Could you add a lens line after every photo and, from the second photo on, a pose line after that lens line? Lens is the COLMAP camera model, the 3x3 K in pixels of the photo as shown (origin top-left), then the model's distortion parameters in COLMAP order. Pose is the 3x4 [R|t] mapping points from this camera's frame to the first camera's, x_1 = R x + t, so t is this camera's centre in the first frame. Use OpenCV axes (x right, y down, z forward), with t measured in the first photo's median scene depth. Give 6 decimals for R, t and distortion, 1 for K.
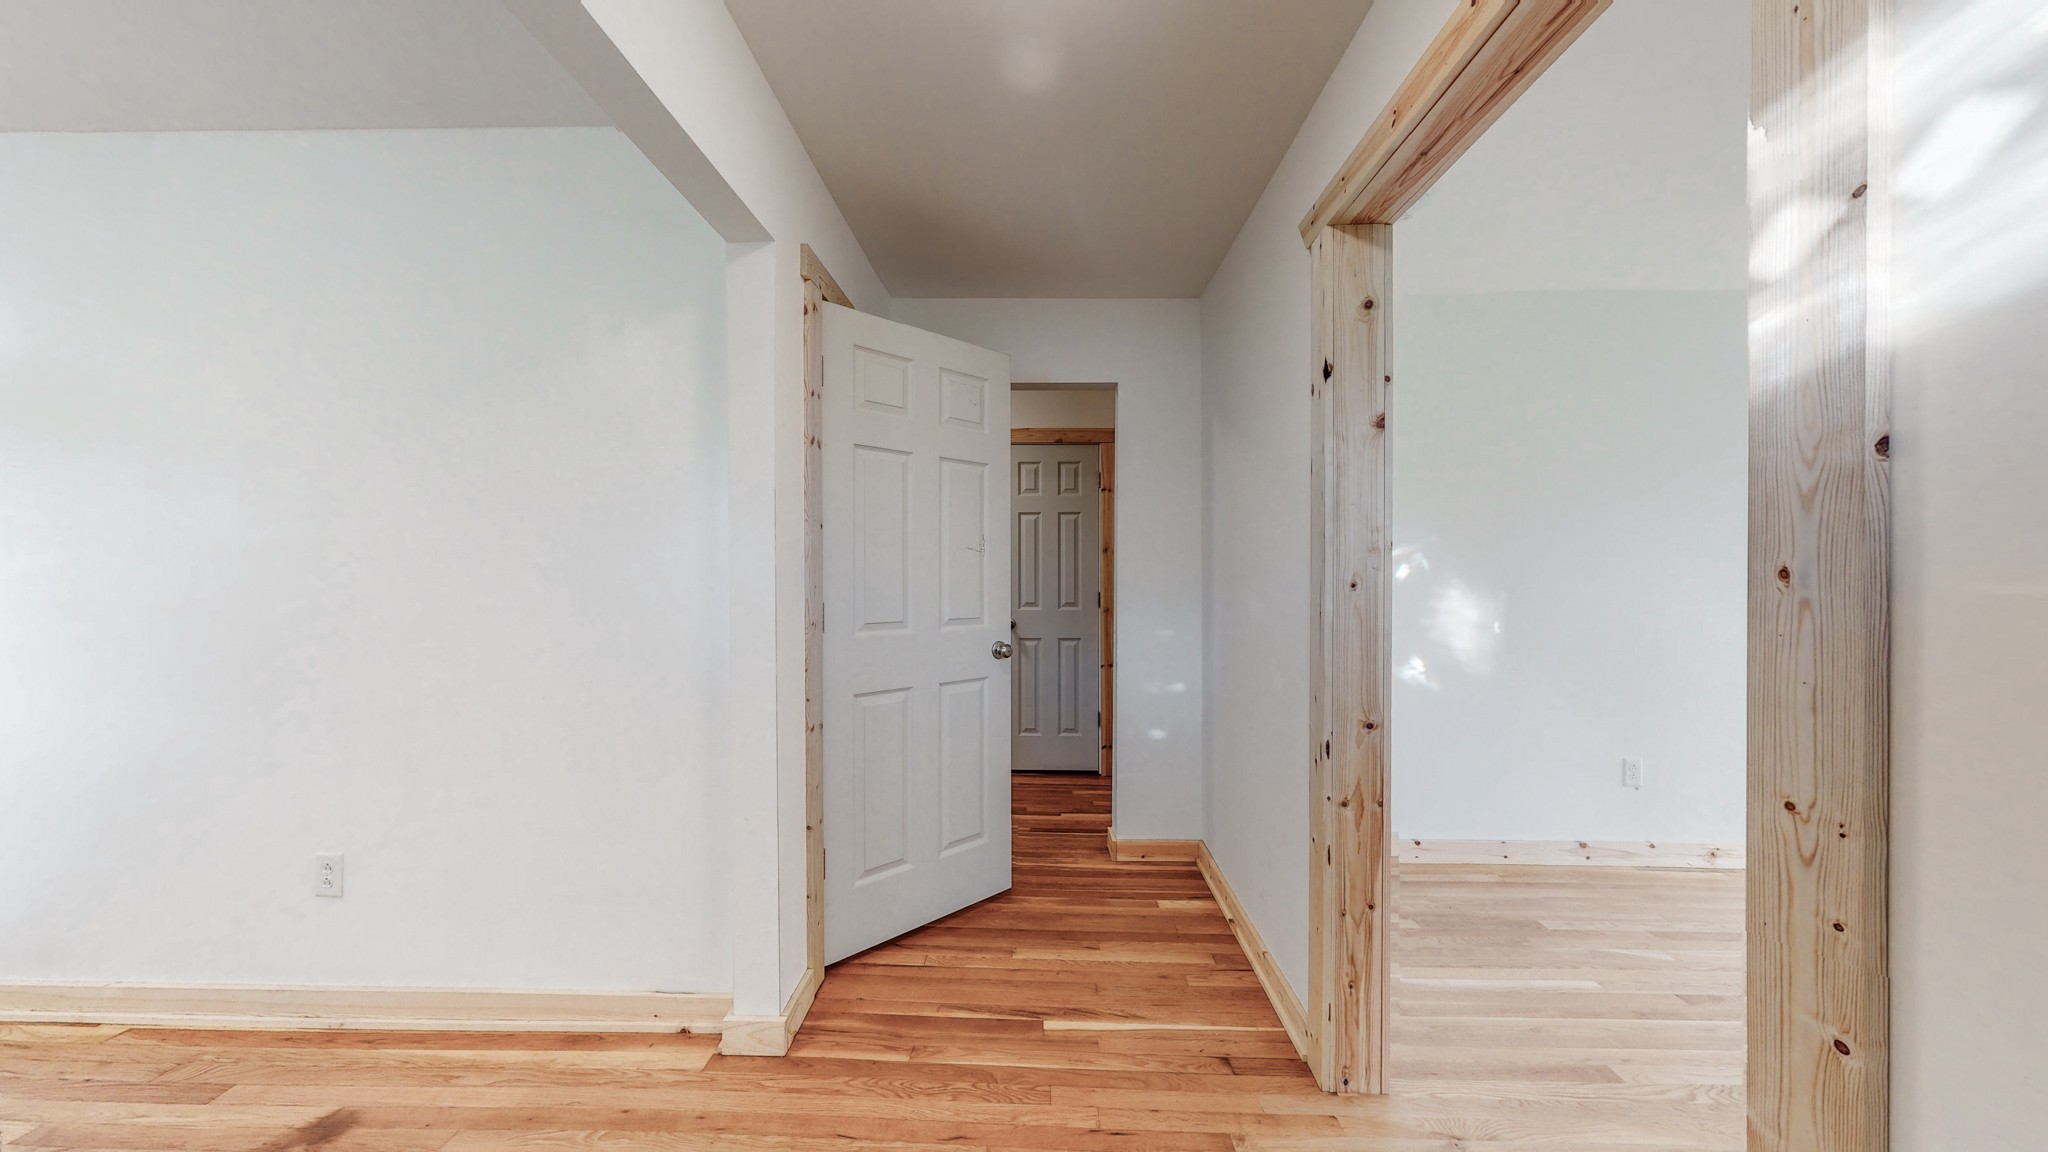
lens RADIAL K [[641.0, 0, 1024.0], [0, 641.0, 576.0], [0, 0, 1]] dist [-0.000461, -0.000082]
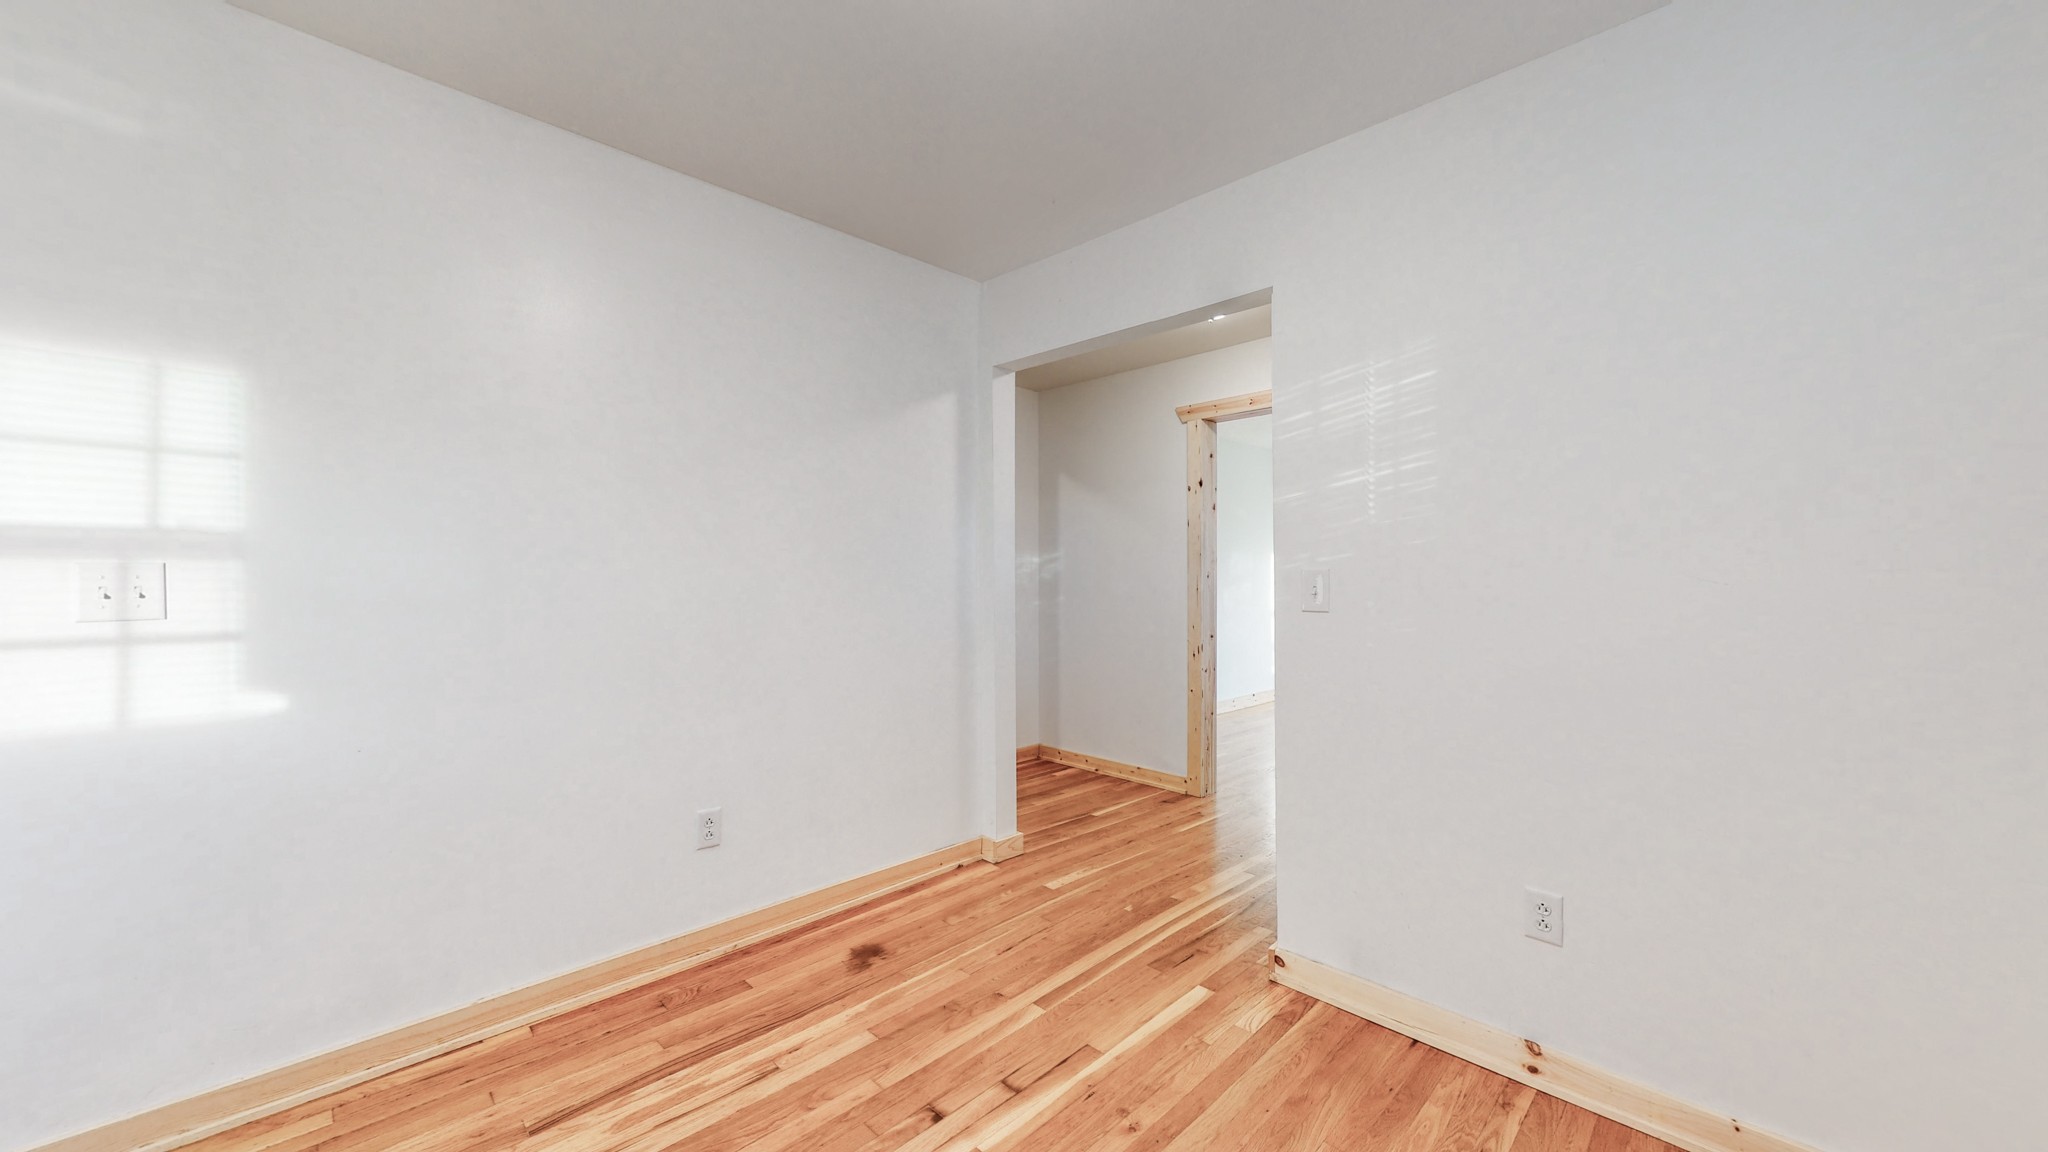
lens RADIAL K [[750.7, 0, 1024.2], [0, 750.7, 579.0], [0, 0, 1]] dist [0.000282, 0.000120]
pose [[0.687829, -0.001901, 0.725870, -1.751798], [-0.005591, 0.999953, 0.007918, 0.004361], [-0.725851, -0.009504, 0.687786, -0.351134]]
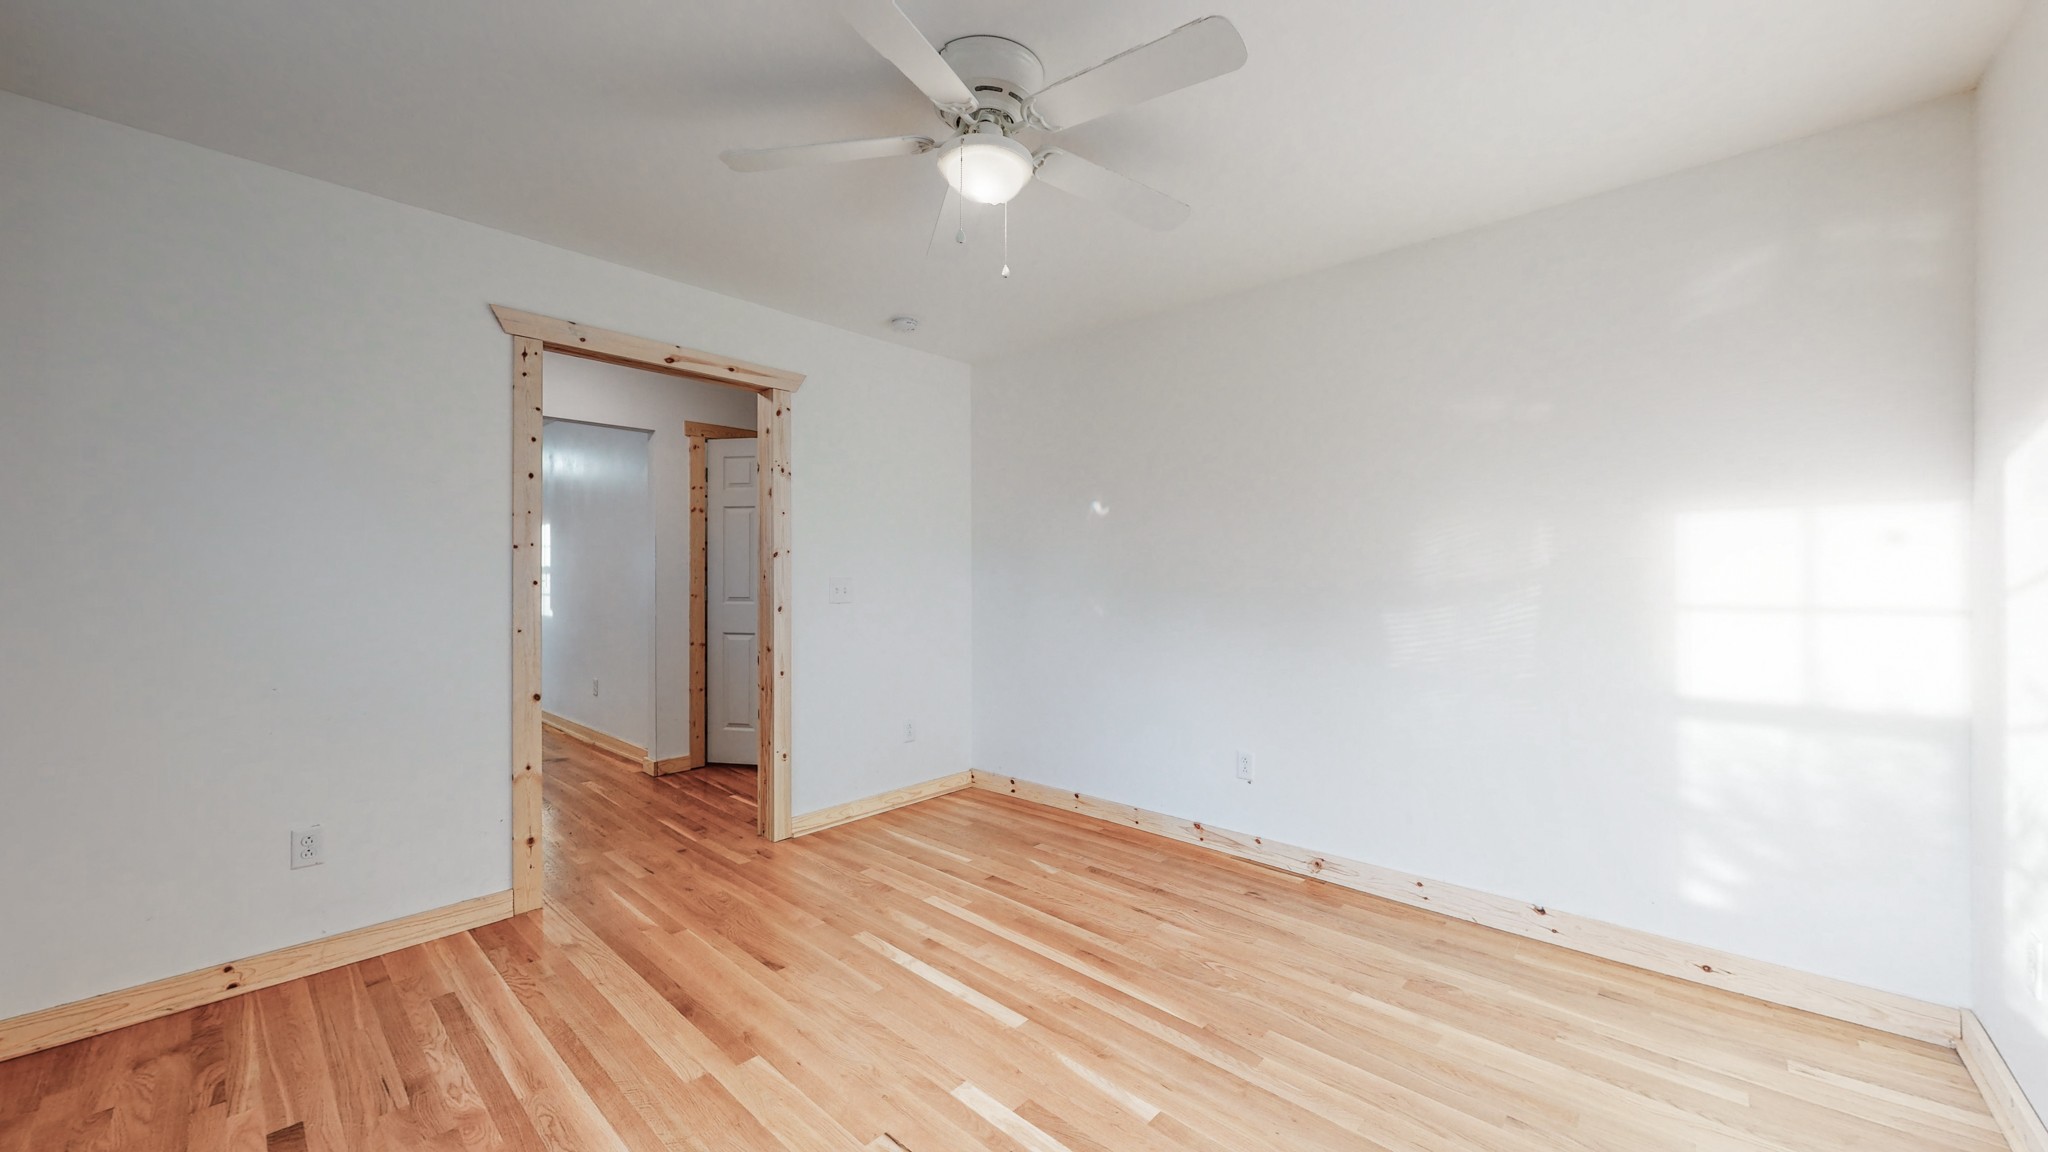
lens RADIAL K [[750.7, 0, 1024.2], [0, 750.7, 579.0], [0, 0, 1]] dist [0.000282, 0.000120]
pose [[0.755995, 0.000206, -0.654577, 2.373447], [0.004836, 0.999971, 0.005899, 0.009290], [0.654559, -0.007626, 0.755972, -0.186587]]
